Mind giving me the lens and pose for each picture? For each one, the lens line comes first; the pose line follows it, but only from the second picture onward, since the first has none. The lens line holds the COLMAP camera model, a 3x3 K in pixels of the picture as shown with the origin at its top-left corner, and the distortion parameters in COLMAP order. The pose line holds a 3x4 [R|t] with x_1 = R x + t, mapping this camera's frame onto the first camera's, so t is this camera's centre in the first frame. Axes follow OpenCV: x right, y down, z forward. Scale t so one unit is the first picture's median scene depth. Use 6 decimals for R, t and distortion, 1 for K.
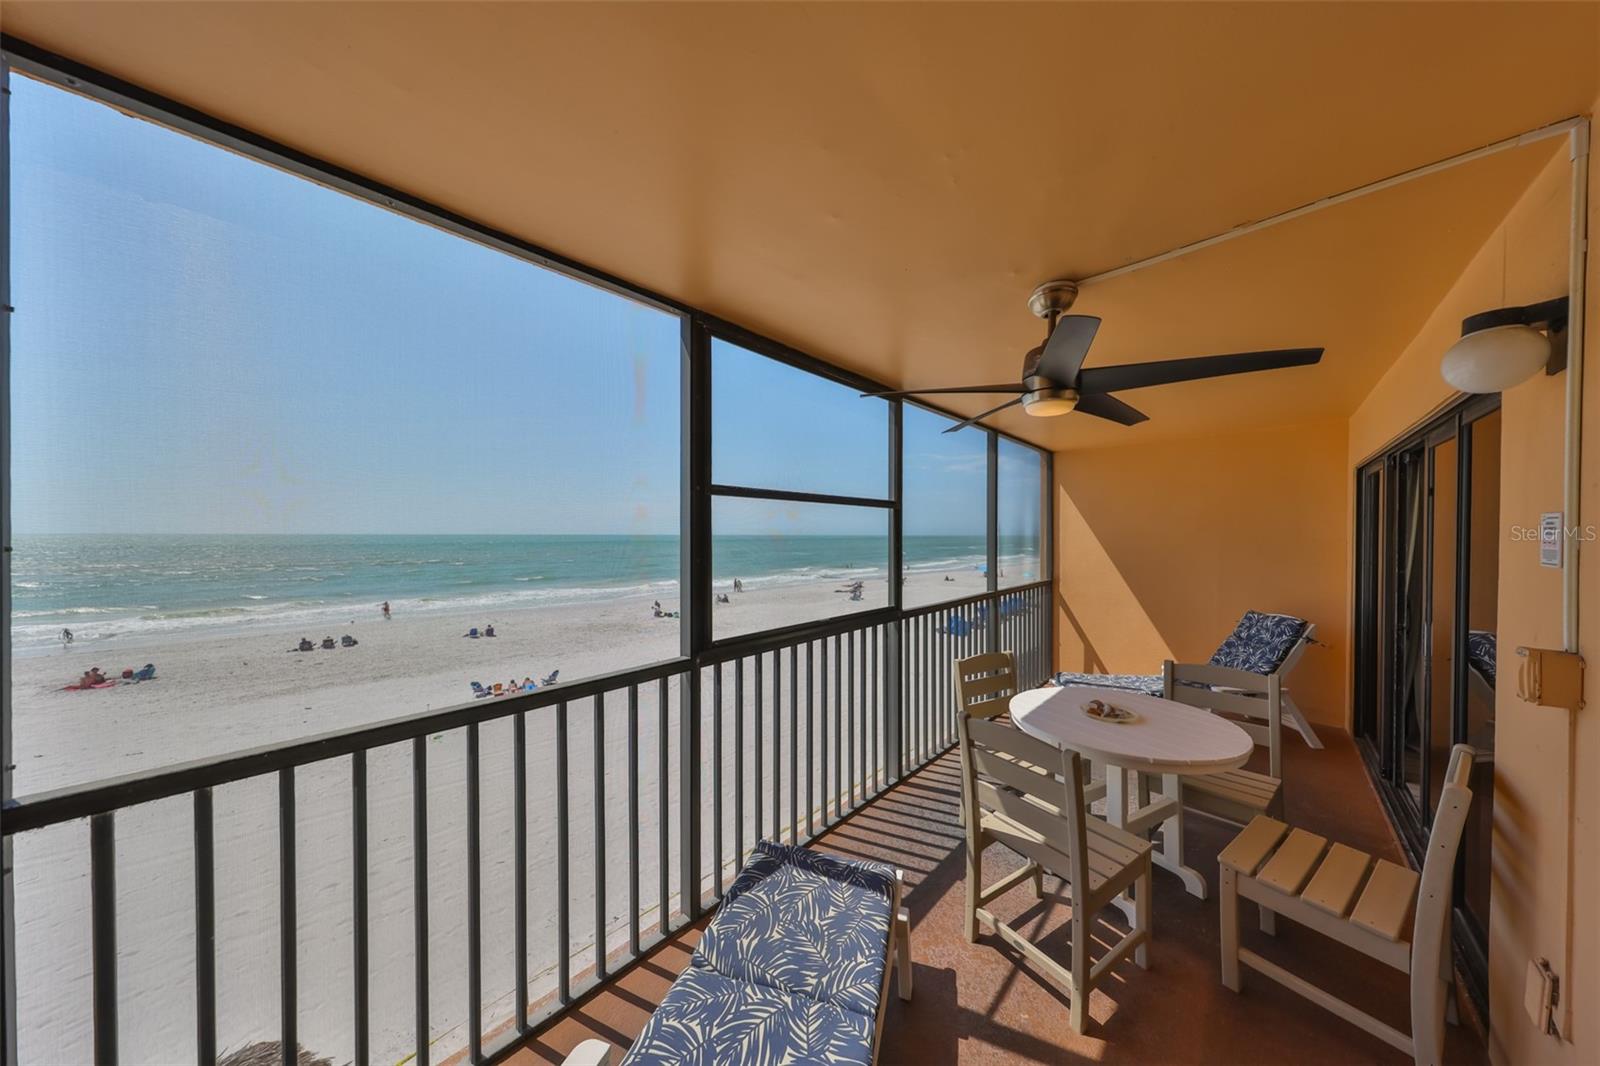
lens RADIAL K [[489.4, 0, 801.3], [0, 489.4, 536.3], [0, 0, 1]] dist [-0.000231, -0.000011]
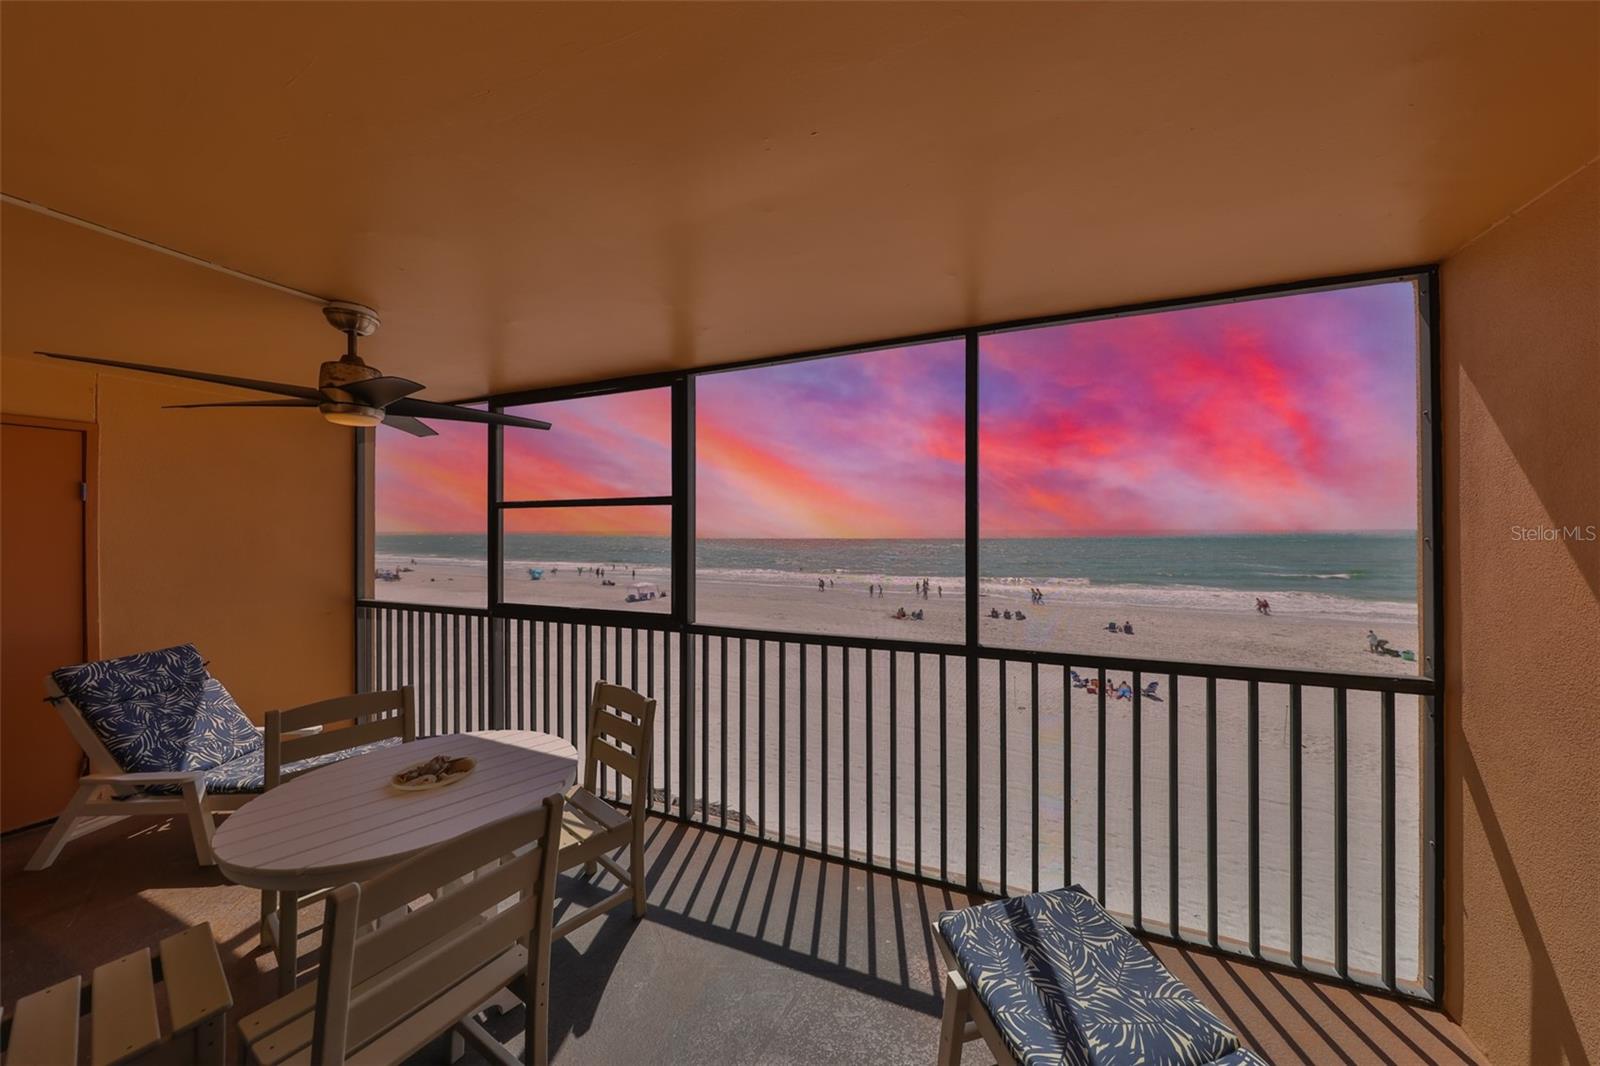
lens RADIAL K [[500.3, 0, 836.8], [0, 500.3, 530.9], [0, 0, 1]] dist [-0.000288, -0.000002]
pose [[0.394071, 0.000941, -0.919080, 1.102384], [-0.004647, 0.999989, -0.000969, -0.010963], [0.919068, 0.004653, 0.394070, 0.876673]]
